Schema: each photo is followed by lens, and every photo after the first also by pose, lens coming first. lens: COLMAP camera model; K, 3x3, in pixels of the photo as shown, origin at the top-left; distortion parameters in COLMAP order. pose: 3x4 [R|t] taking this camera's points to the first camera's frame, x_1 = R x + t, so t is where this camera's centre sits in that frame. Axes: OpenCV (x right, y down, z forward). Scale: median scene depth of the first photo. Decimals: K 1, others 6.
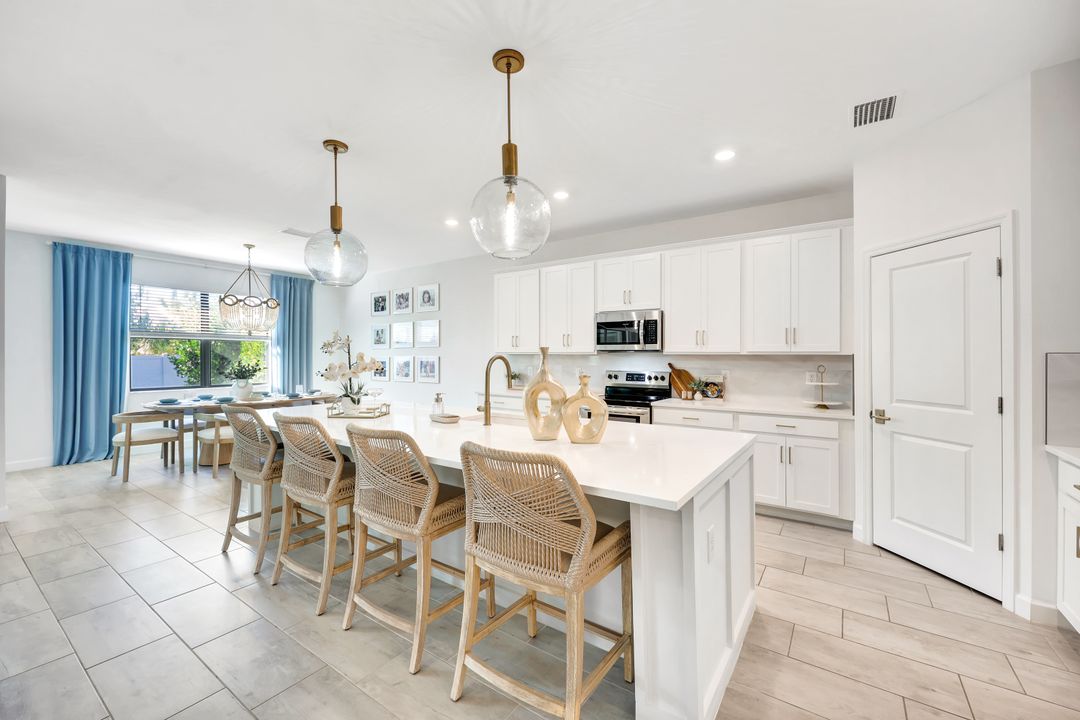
lens RADIAL K [[441.1, 0, 538.0], [0, 441.1, 355.7], [0, 0, 1]] dist [0.010533, -0.000034]
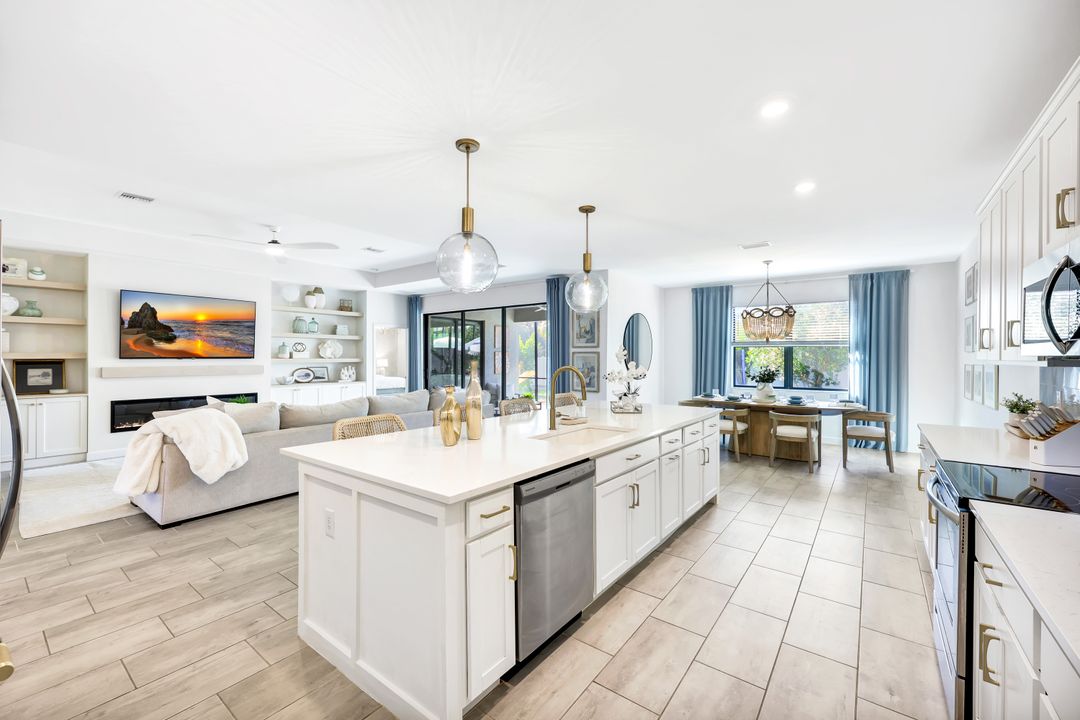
lens RADIAL K [[441.1, 0, 538.0], [0, 441.1, 355.7], [0, 0, 1]] dist [0.010533, -0.000034]
pose [[-0.041874, 0.002000, -0.999121, 0.484602], [-0.005503, 0.999982, 0.002233, -0.014693], [0.999108, 0.005592, -0.041862, 0.493572]]
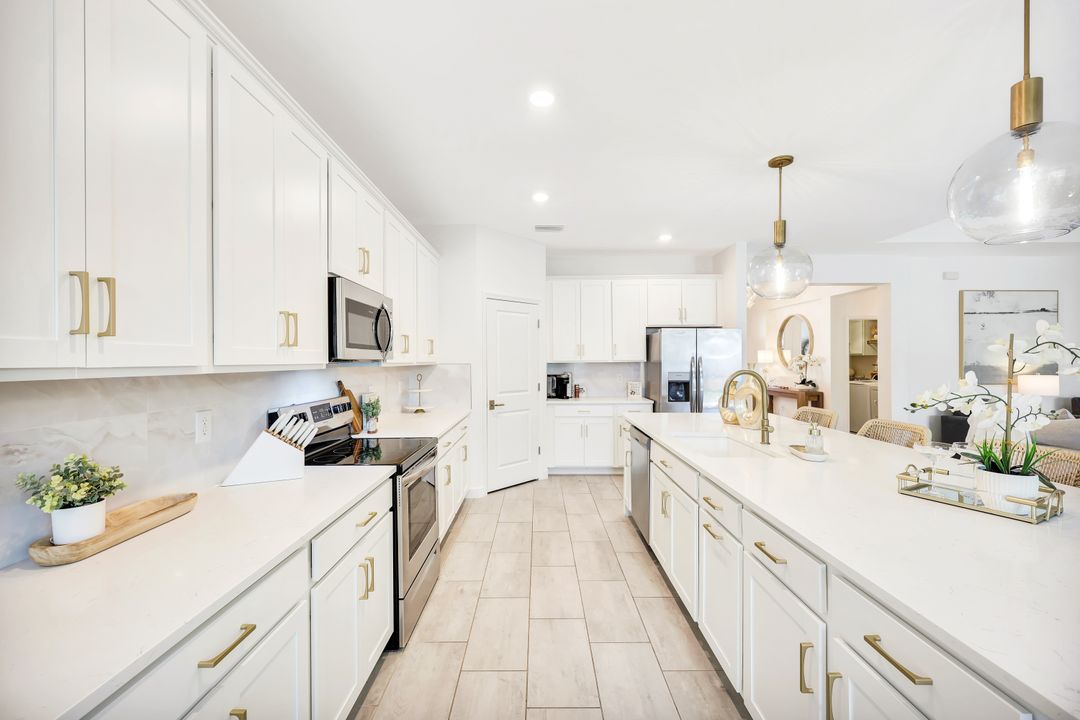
lens RADIAL K [[441.1, 0, 538.0], [0, 441.1, 355.7], [0, 0, 1]] dist [0.010533, -0.000034]
pose [[-0.575766, 0.001297, 0.817614, -0.295275], [0.003522, 0.999993, 0.000895, -0.016528], [-0.817607, 0.003395, -0.575766, 0.949839]]
